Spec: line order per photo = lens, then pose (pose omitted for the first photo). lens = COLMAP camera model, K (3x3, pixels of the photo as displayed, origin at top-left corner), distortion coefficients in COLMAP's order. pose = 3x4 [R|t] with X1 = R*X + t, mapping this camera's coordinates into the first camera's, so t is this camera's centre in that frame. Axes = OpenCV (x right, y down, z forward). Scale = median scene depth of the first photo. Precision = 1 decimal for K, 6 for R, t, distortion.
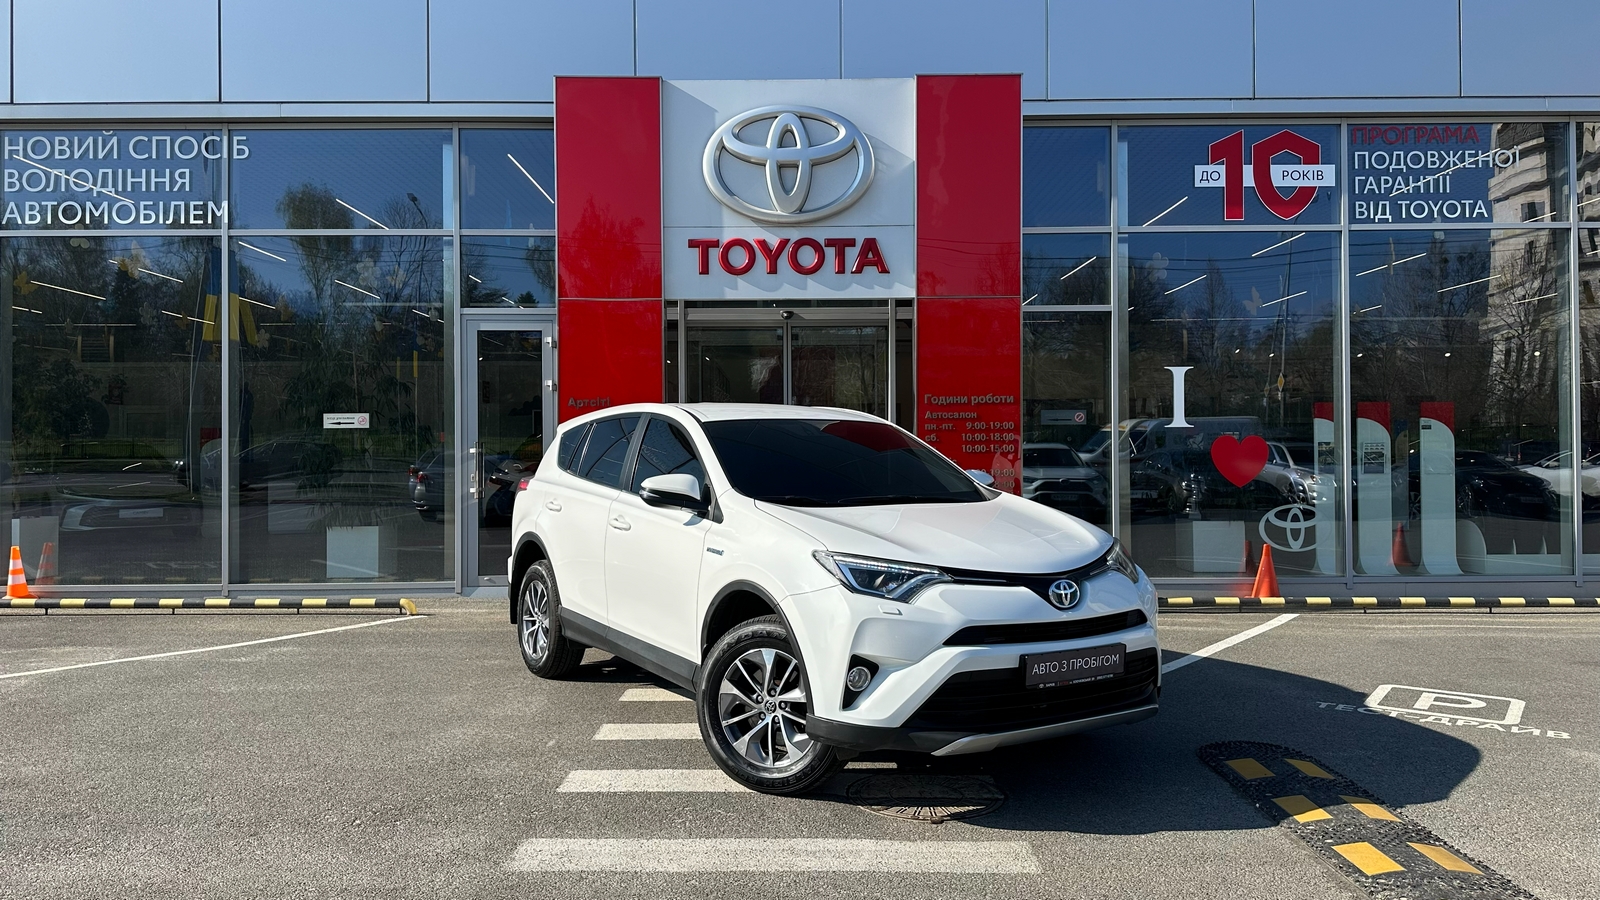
lens RADIAL K [[1007.7, 0, 794.4], [0, 1007.7, 438.0], [0, 0, 1]] dist [0.055697, -0.045302]
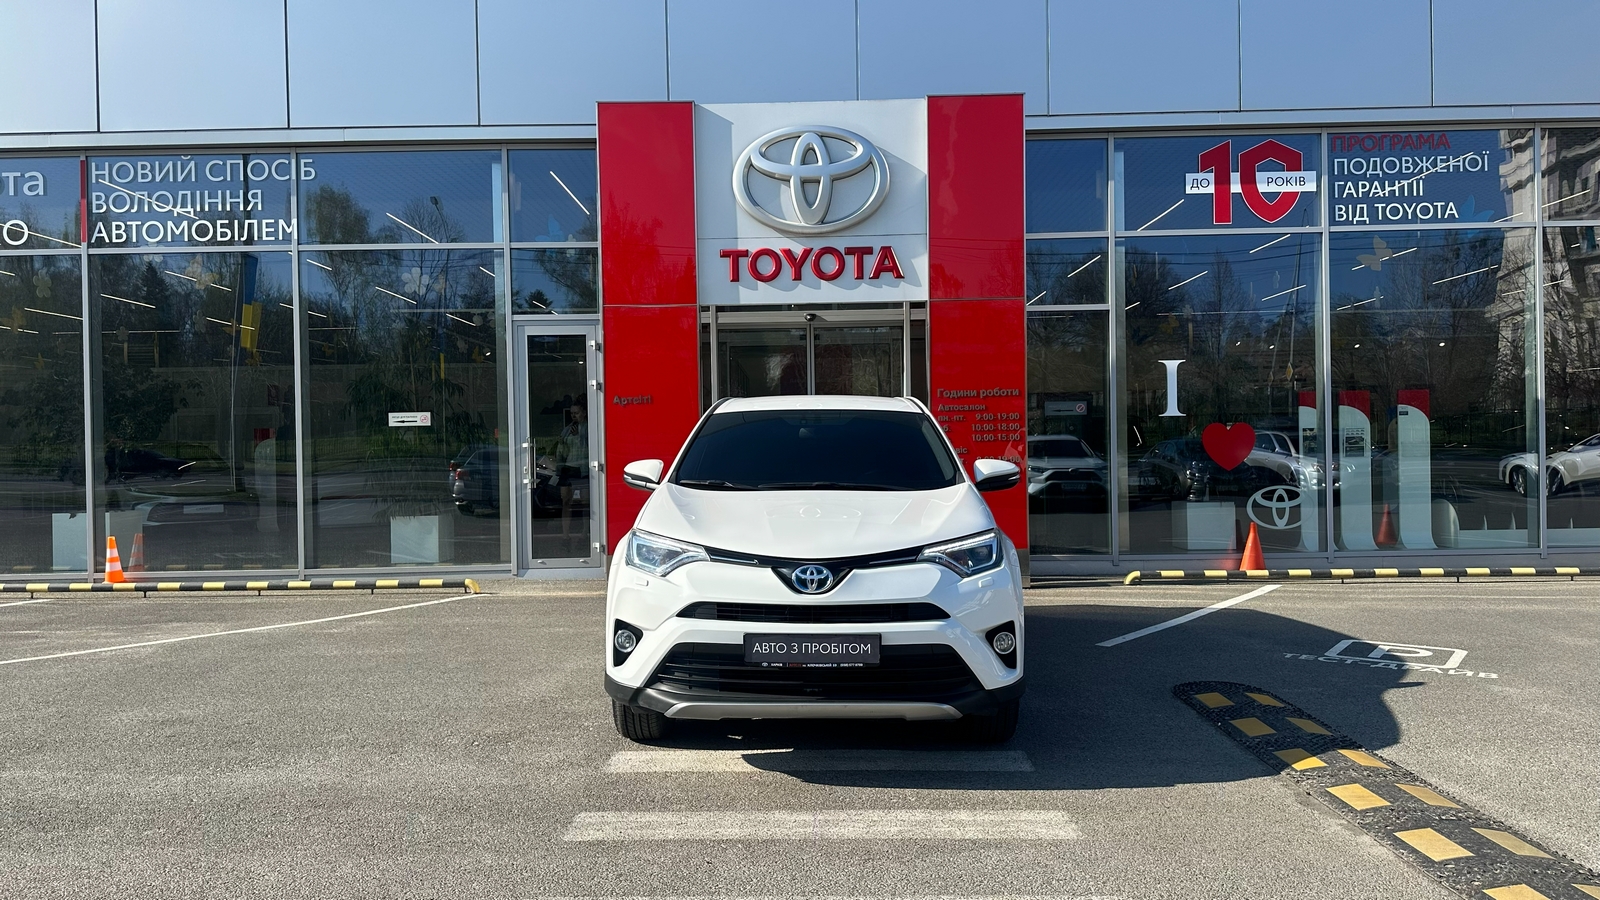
lens RADIAL K [[1005.4, 0, 800.0], [0, 1005.4, 450.0], [0, 0, 1]] dist [0.064179, -0.056830]
pose [[0.999897, -0.011602, -0.008493, -0.010986], [0.011728, 0.999819, 0.014963, 0.004884], [0.008318, -0.015061, 0.999852, -0.090308]]
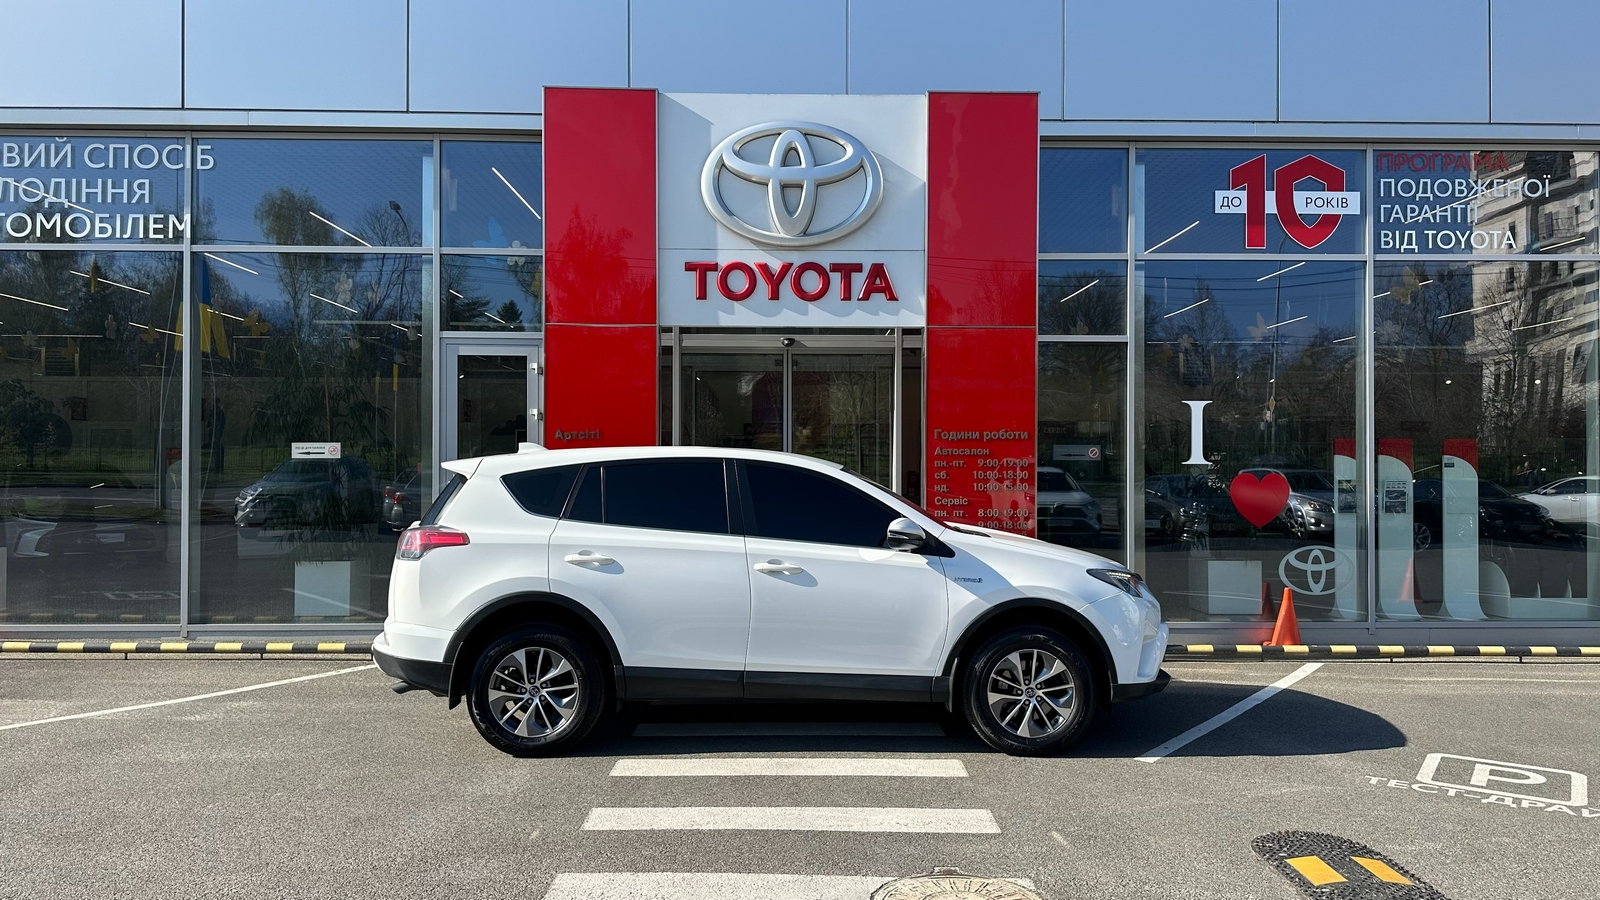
lens RADIAL K [[1008.8, 0, 800.7], [0, 1008.8, 450.6], [0, 0, 1]] dist [0.048916, -0.036806]
pose [[0.999730, 0.008223, 0.021723, -0.015239], [-0.008228, 0.999966, 0.000152, -0.021103], [-0.021721, -0.000330, 0.999764, 0.053924]]
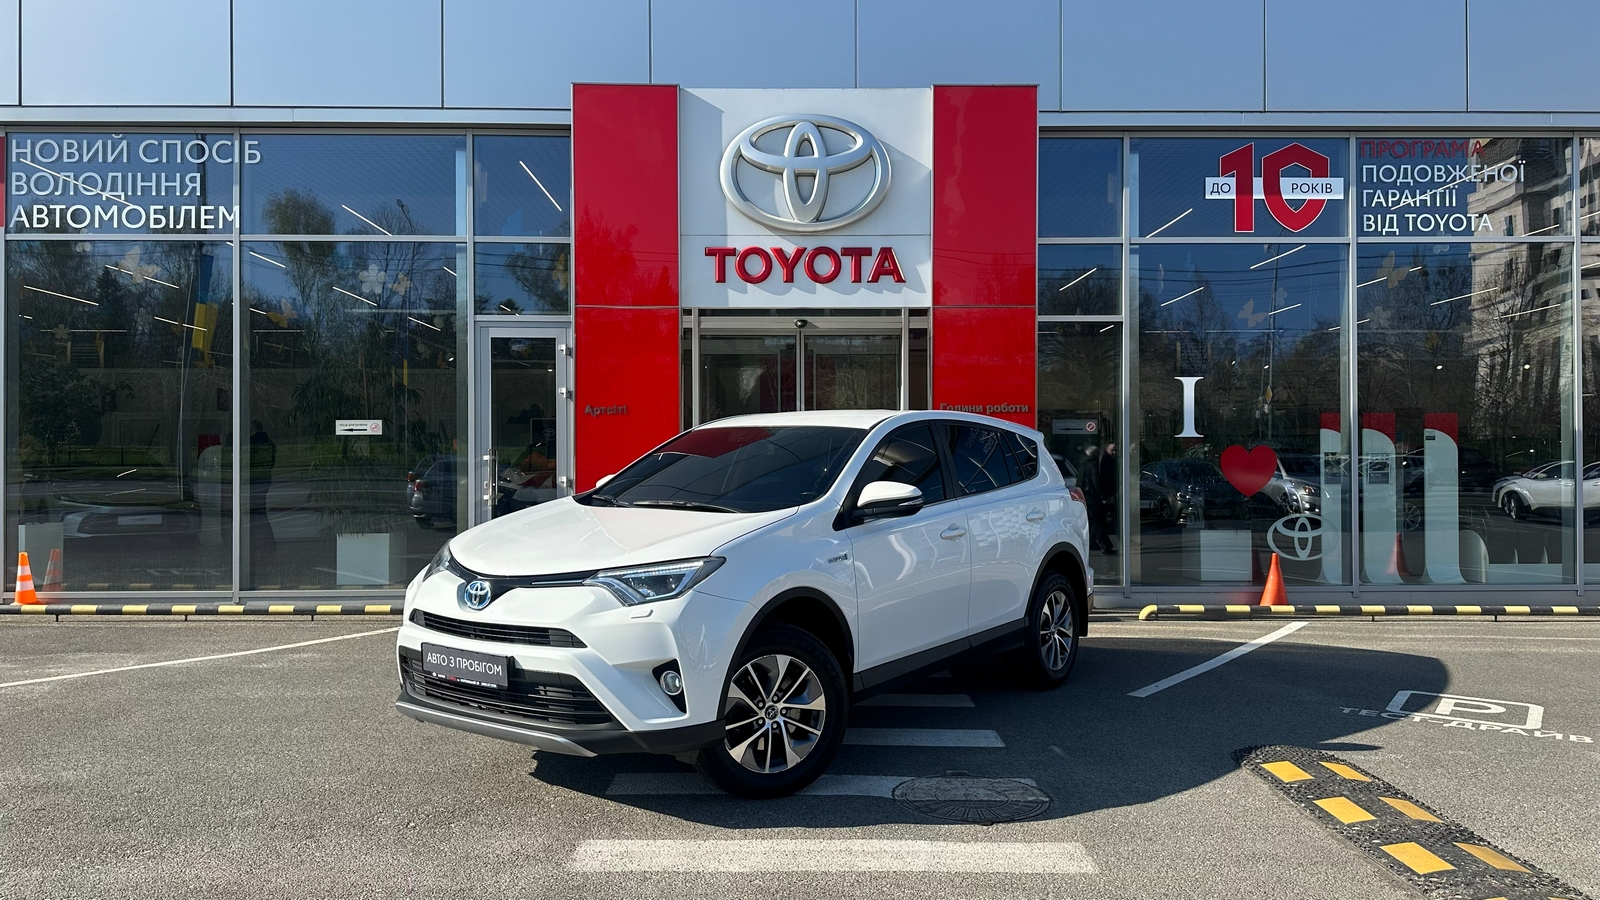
lens RADIAL K [[1007.8, 0, 792.9], [0, 1007.8, 451.8], [0, 0, 1]] dist [0.053326, -0.041965]
pose [[0.999884, 0.003606, 0.014781, -0.030122], [-0.003652, 0.999989, 0.003097, 0.002377], [-0.014769, -0.003150, 0.999886, -0.002818]]
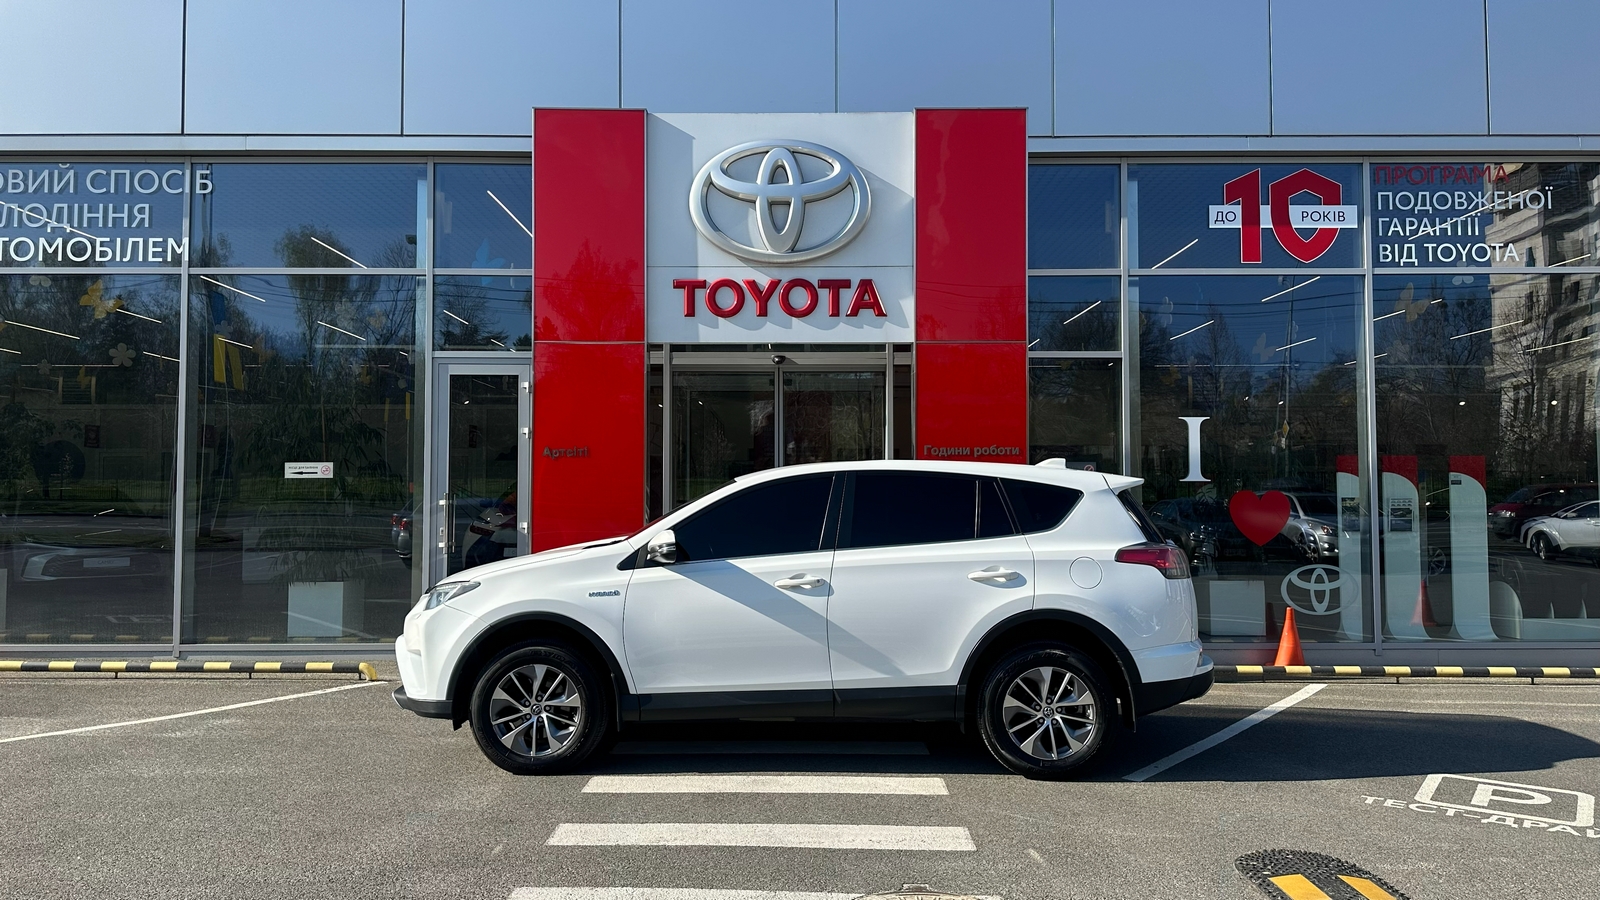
lens RADIAL K [[1007.9, 0, 792.2], [0, 1007.9, 450.9], [0, 0, 1]] dist [0.049050, -0.036561]
pose [[0.999987, 0.004976, -0.001165, 0.007364], [-0.005008, 0.999561, -0.029193, -0.009785], [0.001019, 0.029198, 0.999573, 0.061057]]
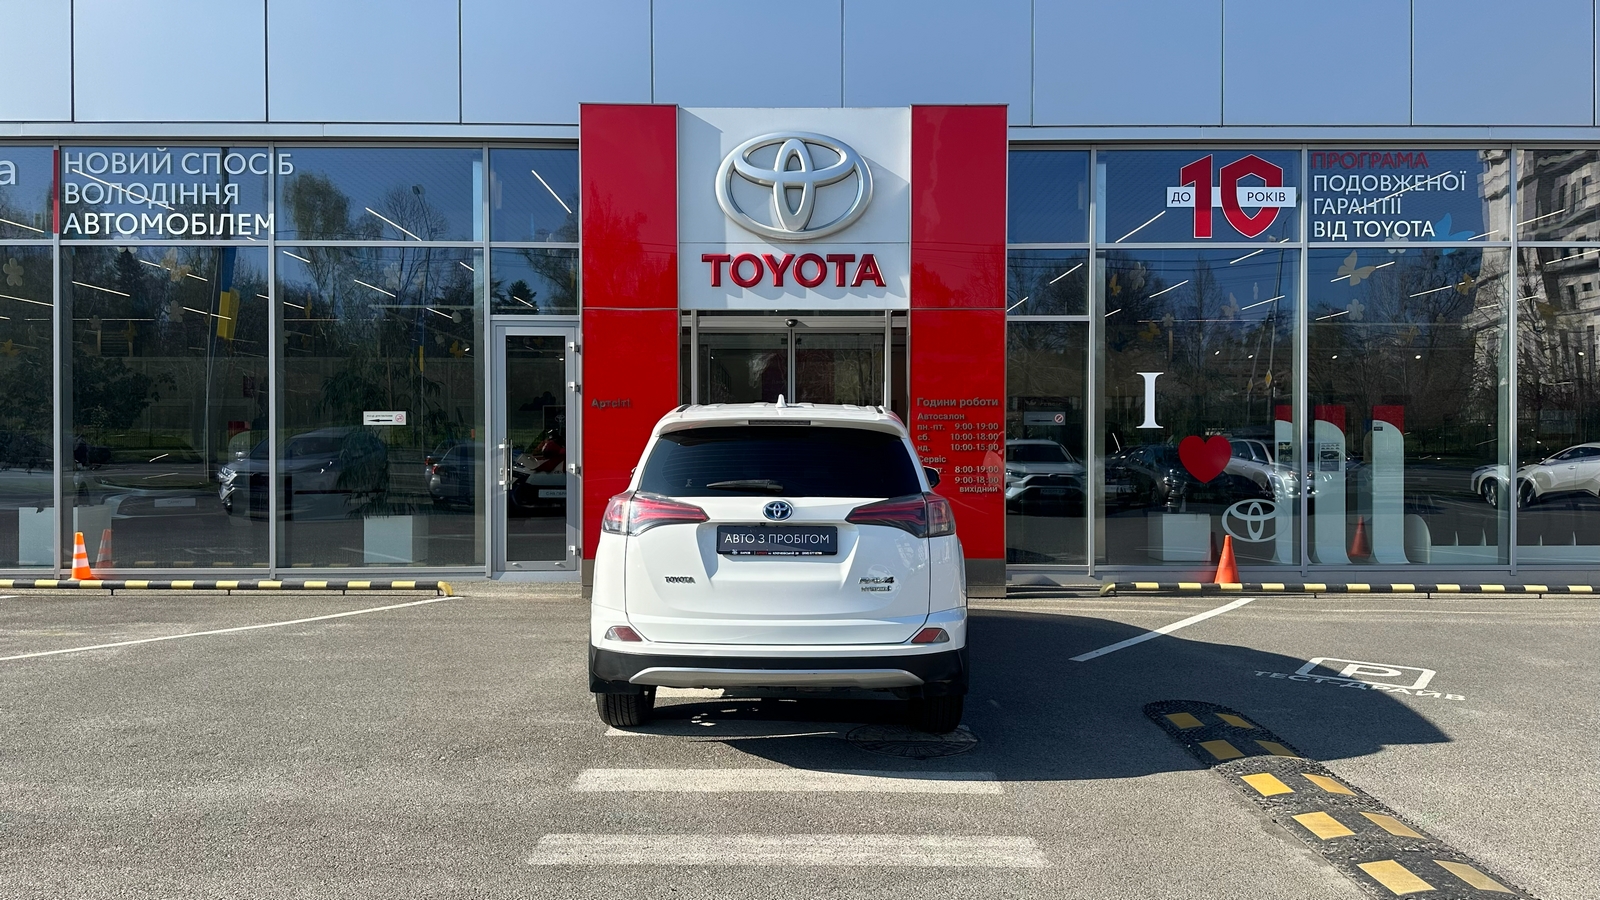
lens RADIAL K [[1006.8, 0, 798.8], [0, 1006.8, 446.3], [0, 0, 1]] dist [0.062107, -0.054787]
pose [[0.999955, 0.004927, 0.008087, -0.007609], [-0.005050, 0.999871, 0.015265, -0.005954], [-0.008011, -0.015306, 0.999851, -0.088858]]
